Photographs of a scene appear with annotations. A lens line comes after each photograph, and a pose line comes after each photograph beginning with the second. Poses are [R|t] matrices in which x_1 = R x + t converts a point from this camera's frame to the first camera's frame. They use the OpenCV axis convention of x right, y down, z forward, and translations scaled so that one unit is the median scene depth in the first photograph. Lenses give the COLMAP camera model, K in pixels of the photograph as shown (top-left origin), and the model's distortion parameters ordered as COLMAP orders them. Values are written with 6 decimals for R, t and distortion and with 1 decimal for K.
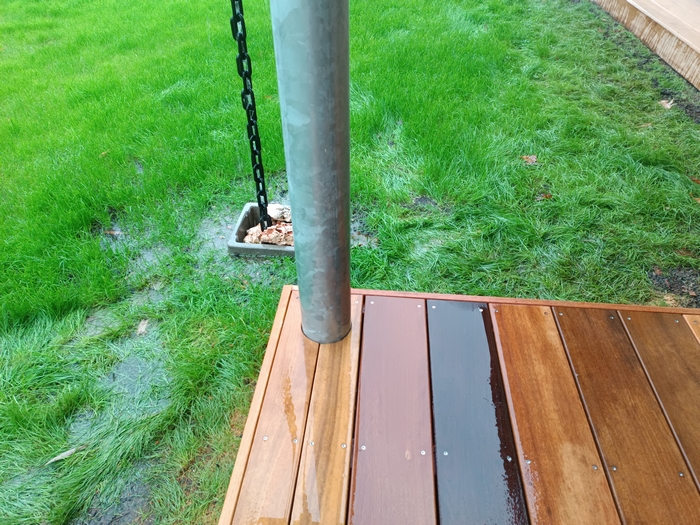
lens RADIAL K [[512.2, 0, 355.3], [0, 512.2, 262.8], [0, 0, 1]] dist [0.055289, -0.050671]
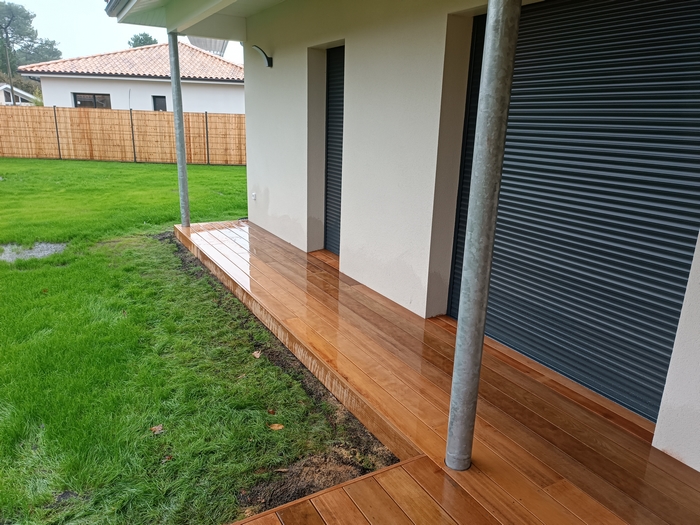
lens RADIAL K [[512.2, 0, 355.3], [0, 512.2, 262.8], [0, 0, 1]] dist [0.055289, -0.050671]
pose [[0.832003, -0.134838, 0.538136, 0.092192], [0.336432, 0.893924, -0.296165, -0.015739], [-0.441118, 0.427457, 0.789111, -0.395701]]
